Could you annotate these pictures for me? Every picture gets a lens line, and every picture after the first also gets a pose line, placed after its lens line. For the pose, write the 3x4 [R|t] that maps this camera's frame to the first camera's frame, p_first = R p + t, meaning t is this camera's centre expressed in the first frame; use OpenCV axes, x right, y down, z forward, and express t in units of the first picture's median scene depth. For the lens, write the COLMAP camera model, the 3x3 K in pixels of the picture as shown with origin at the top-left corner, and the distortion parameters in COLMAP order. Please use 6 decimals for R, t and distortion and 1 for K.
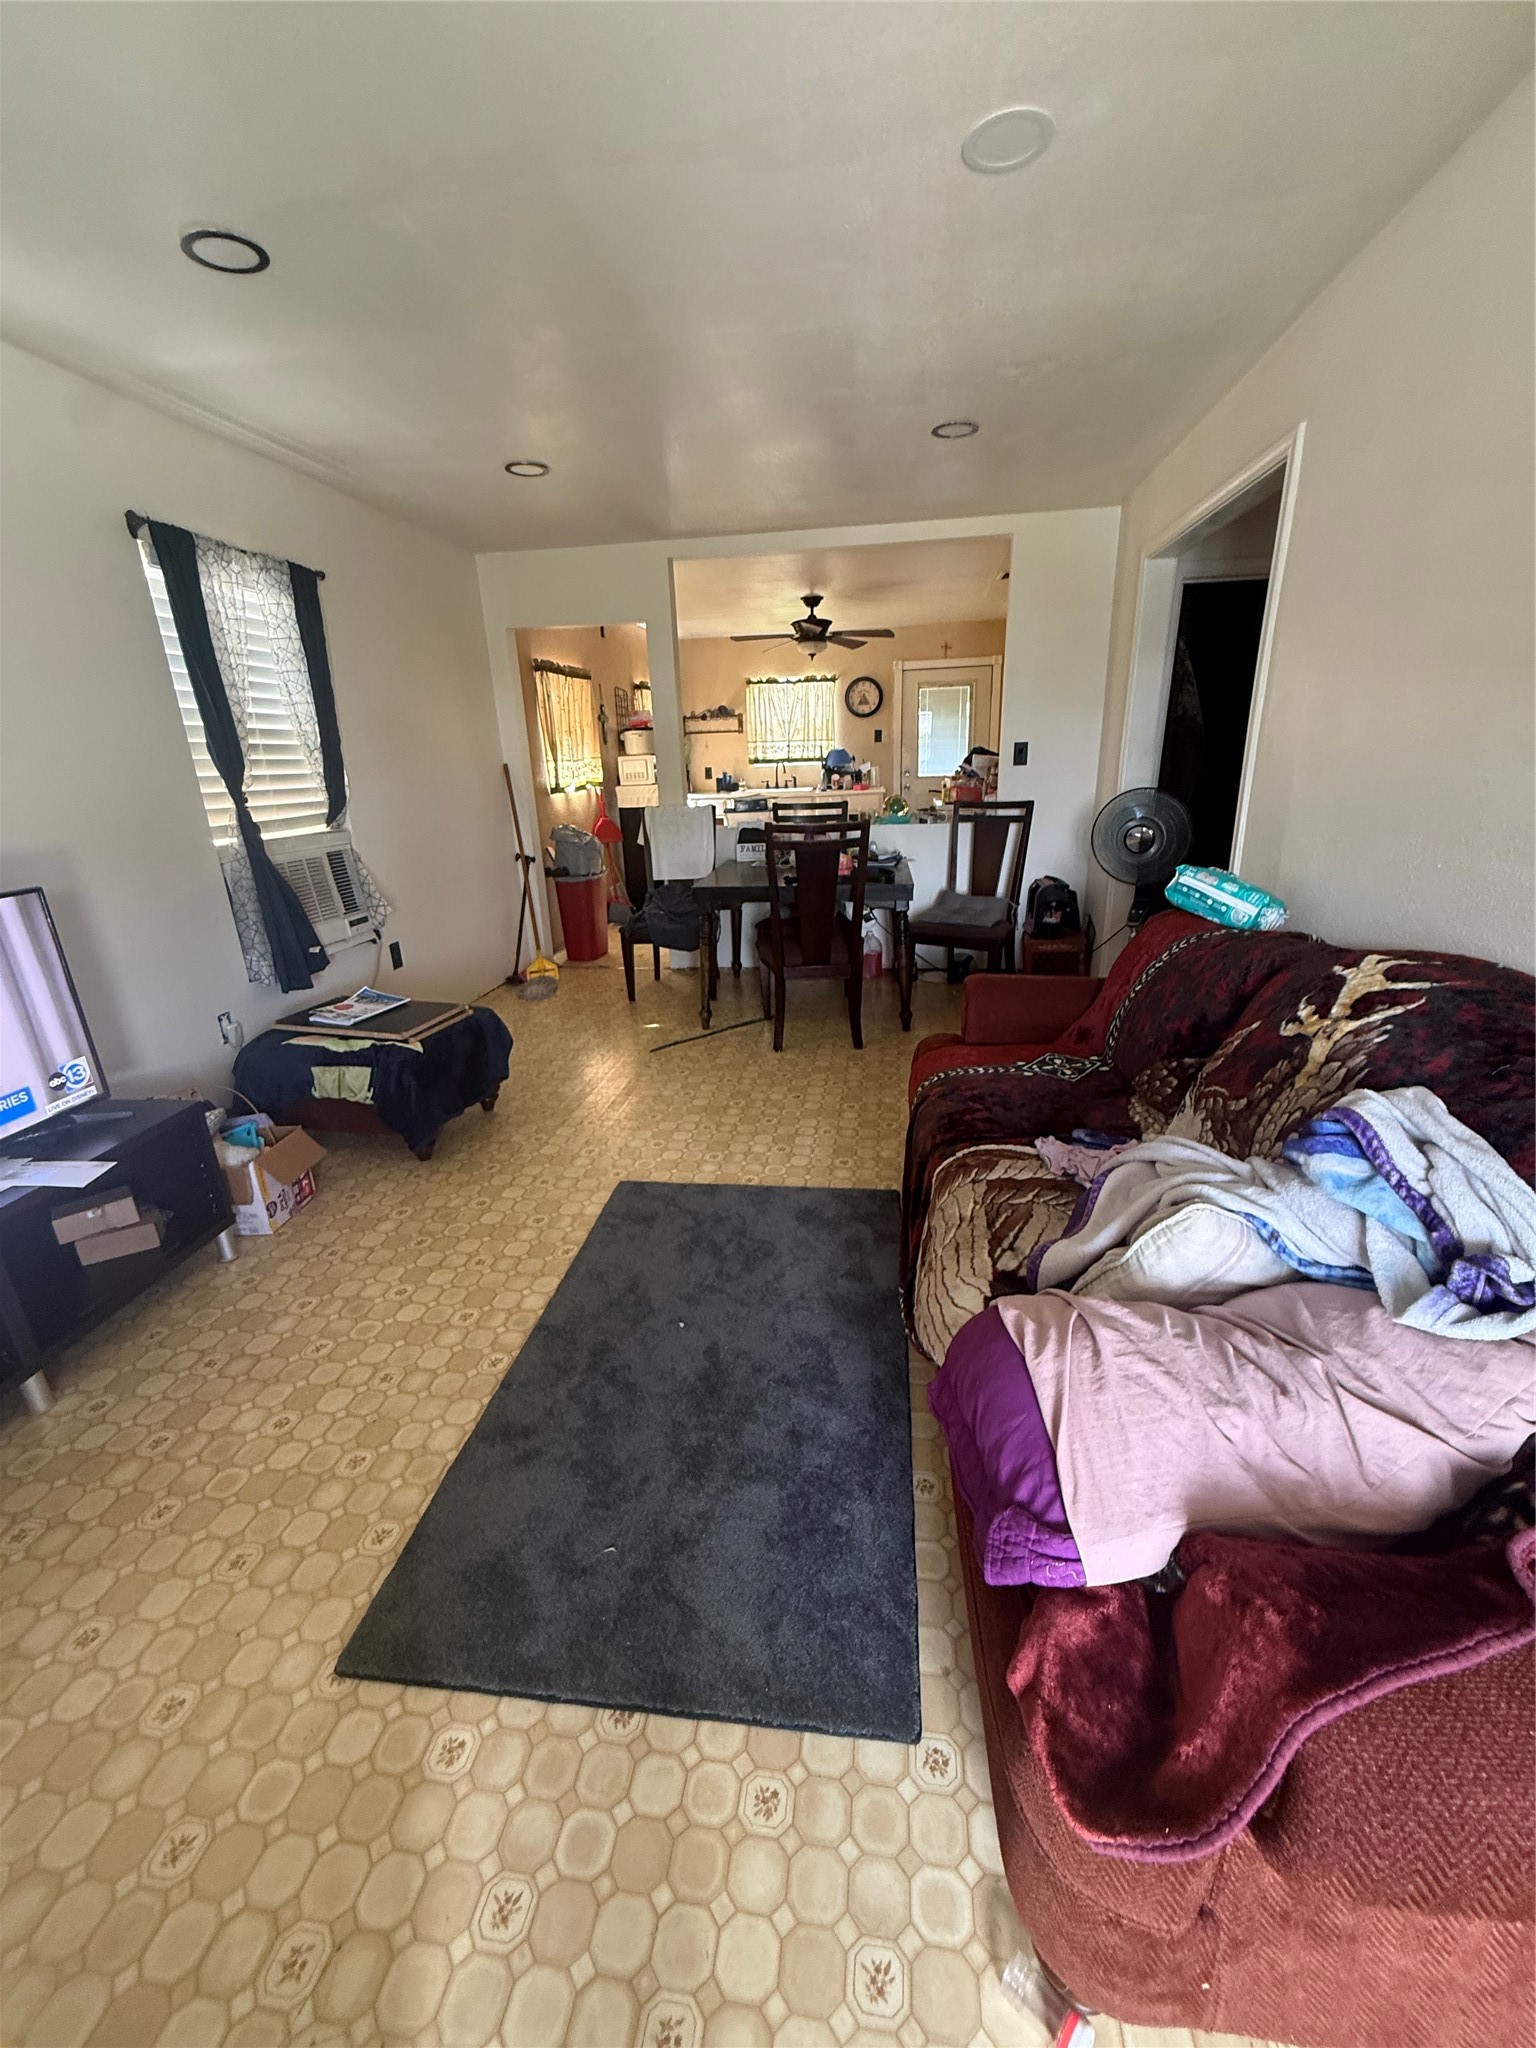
lens RADIAL K [[819.7, 0, 770.9], [0, 819.7, 1020.7], [0, 0, 1]] dist [-0.000355, 0.000031]
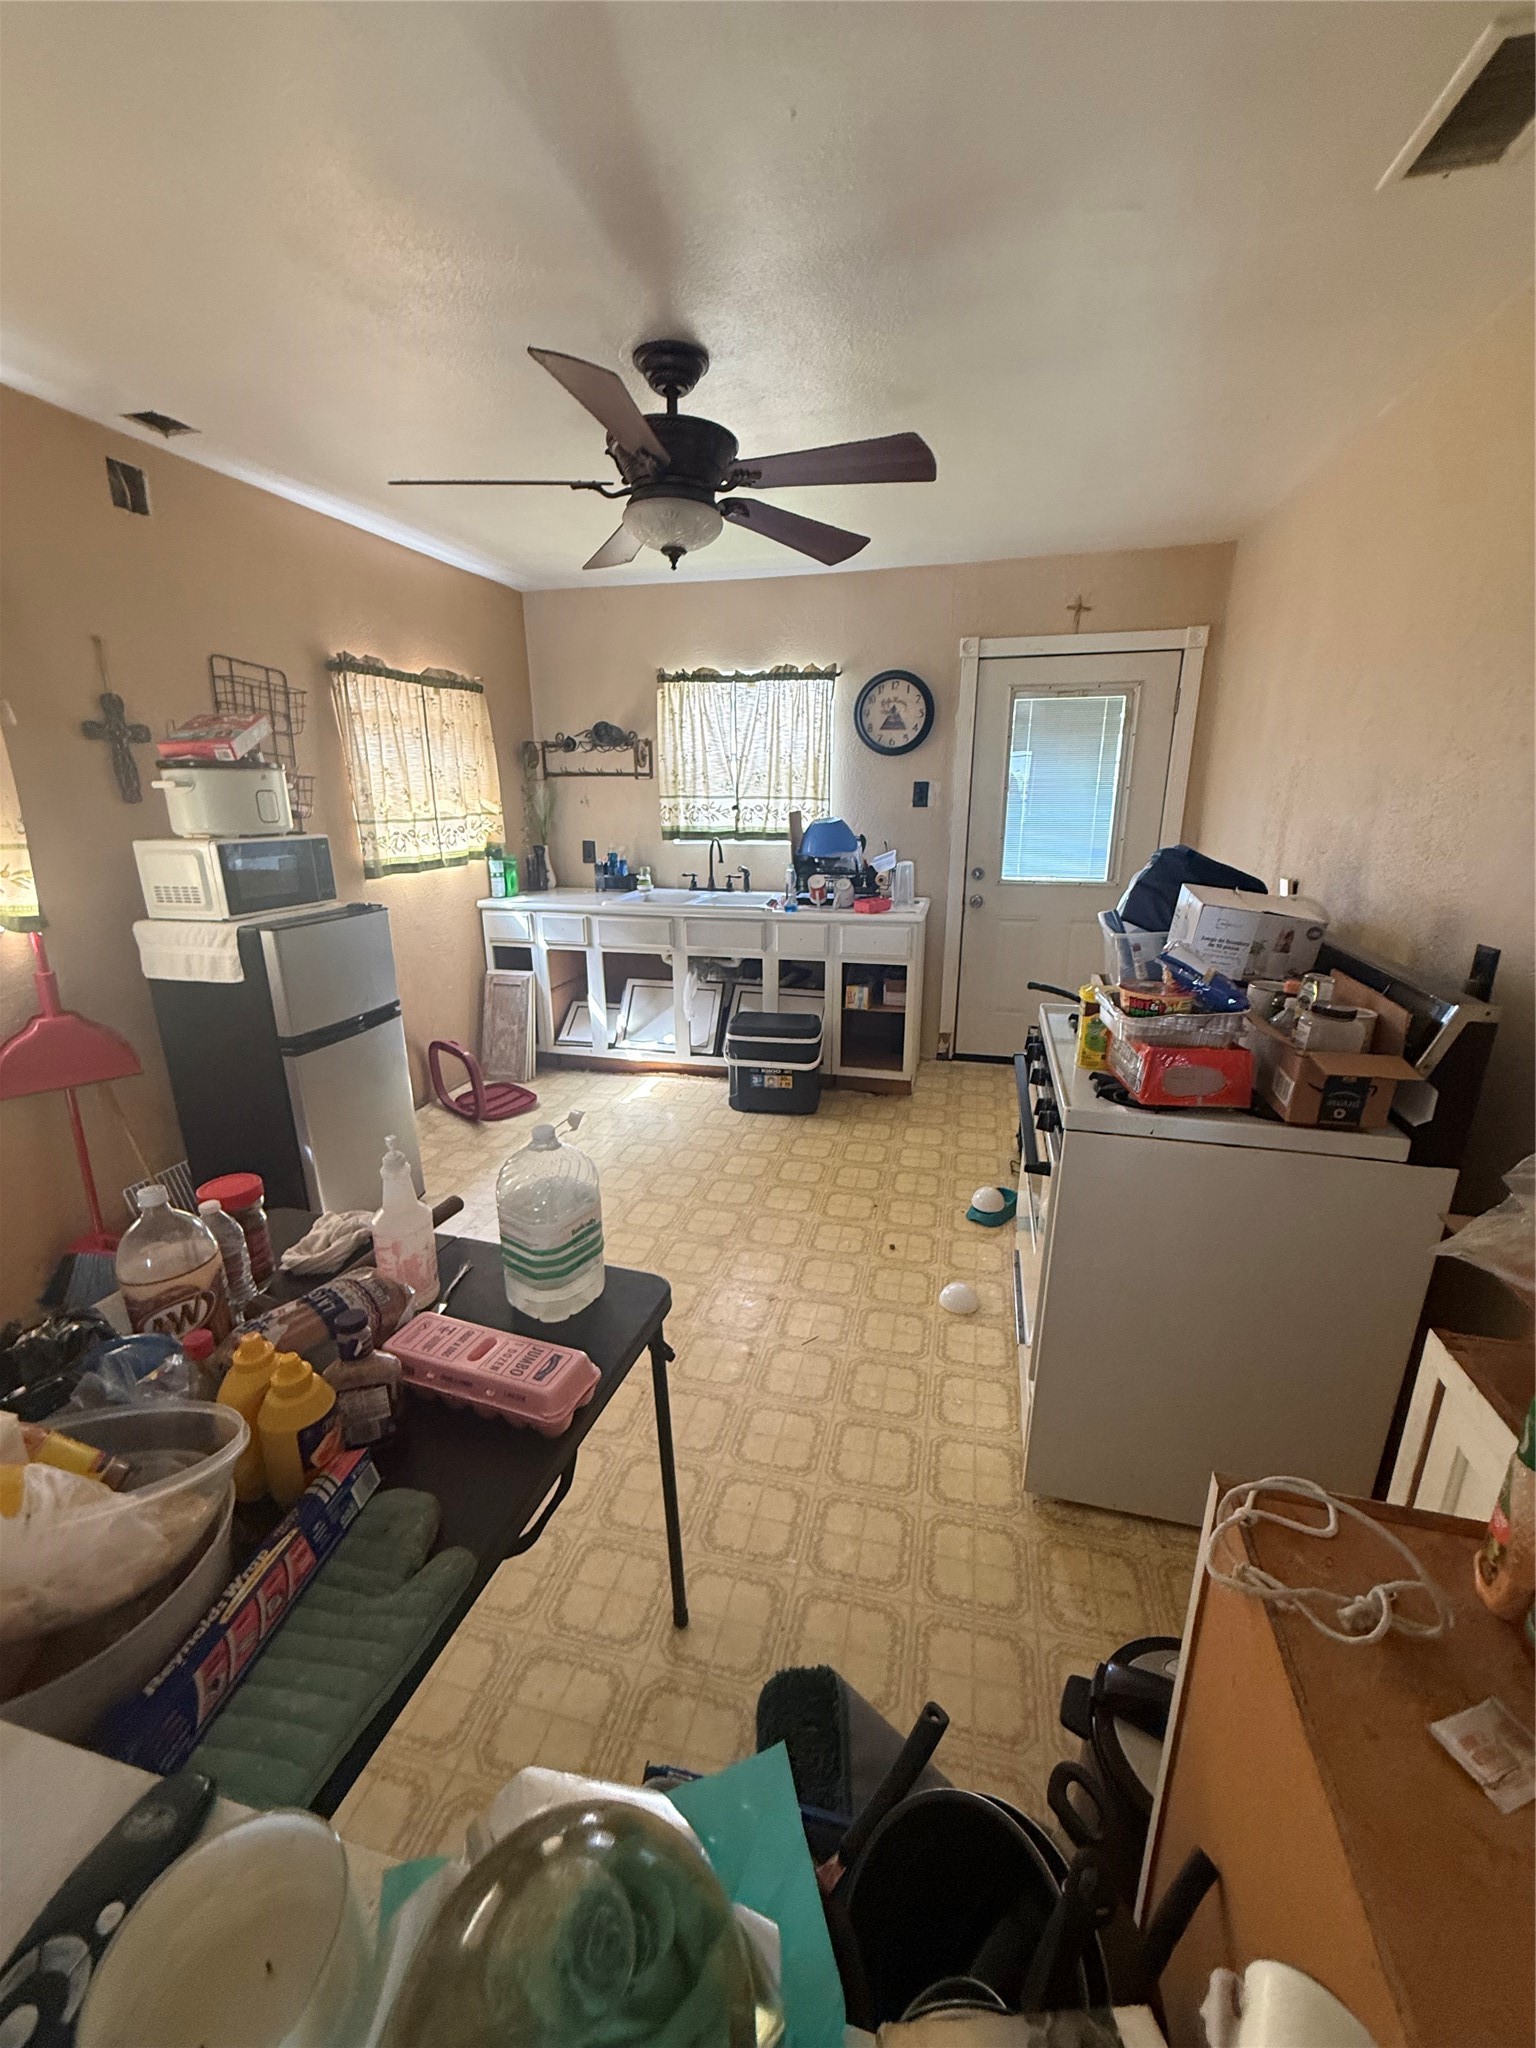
lens RADIAL K [[819.7, 0, 770.9], [0, 819.7, 1020.7], [0, 0, 1]] dist [-0.000355, 0.000031]
pose [[0.994539, 0.059804, -0.085527, 0.093736], [-0.063153, 0.997317, -0.037011, -0.194212], [0.083084, 0.042210, 0.995648, 0.526962]]
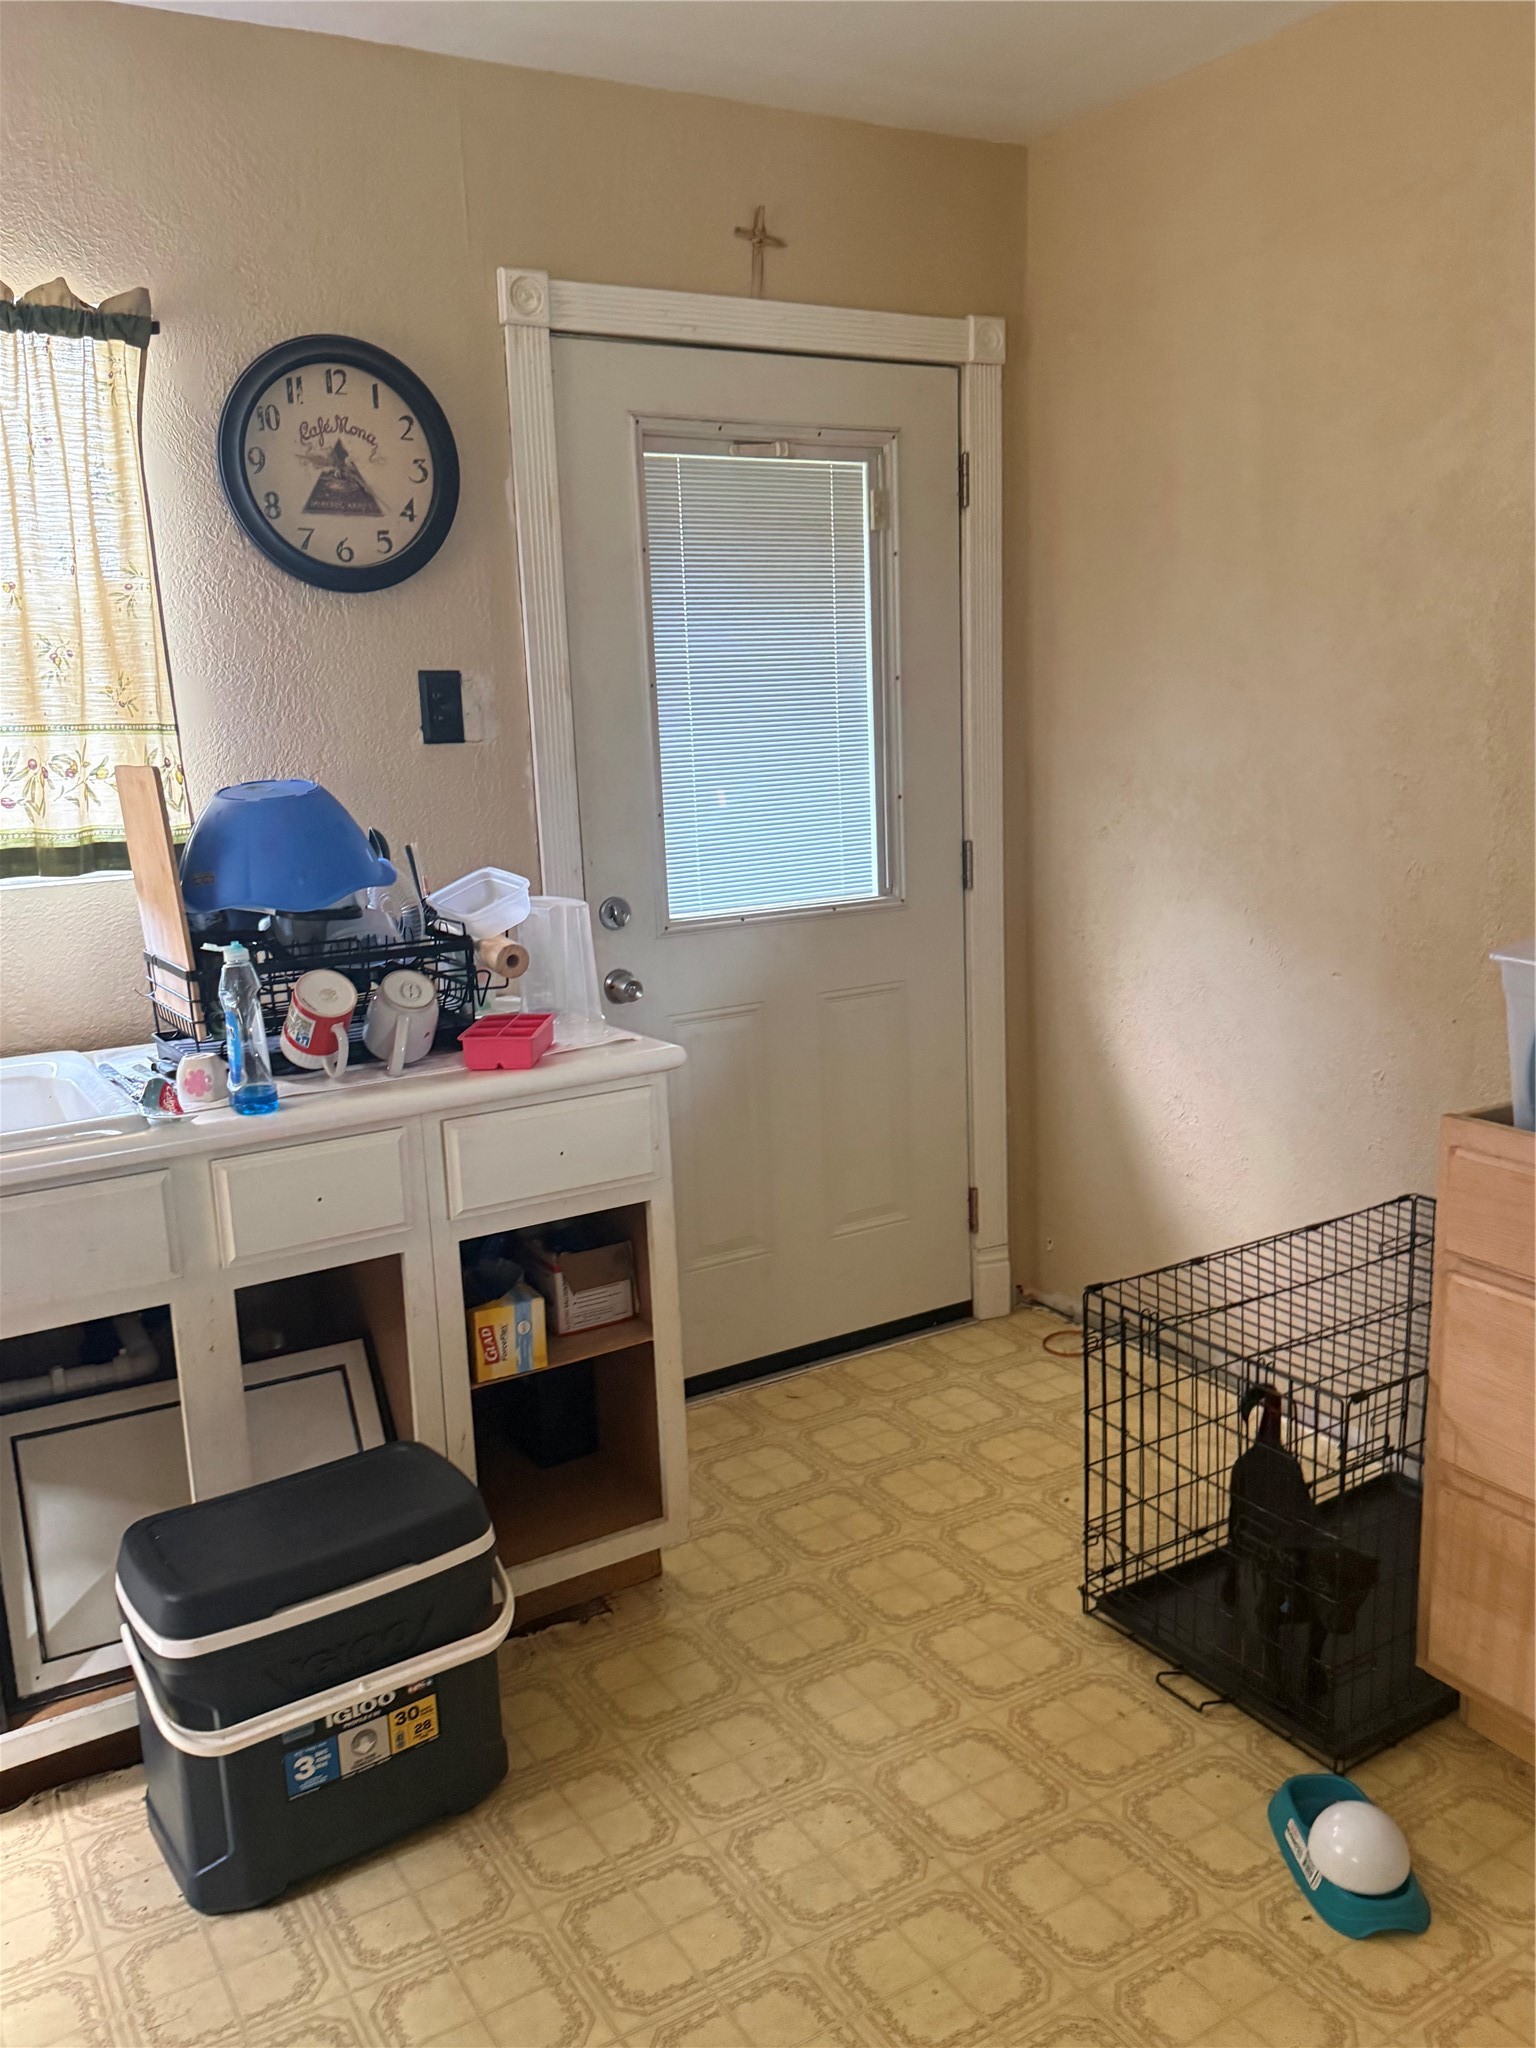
lens RADIAL K [[1628.5, 0, 767.1], [0, 1628.5, 1013.8], [0, 0, 1]] dist [0.095950, -0.145763]
pose [[0.770927, -0.110859, 0.627202, -0.033383], [0.211416, 0.973444, -0.087805, -0.246699], [-0.600812, 0.200292, 0.773891, 0.725665]]
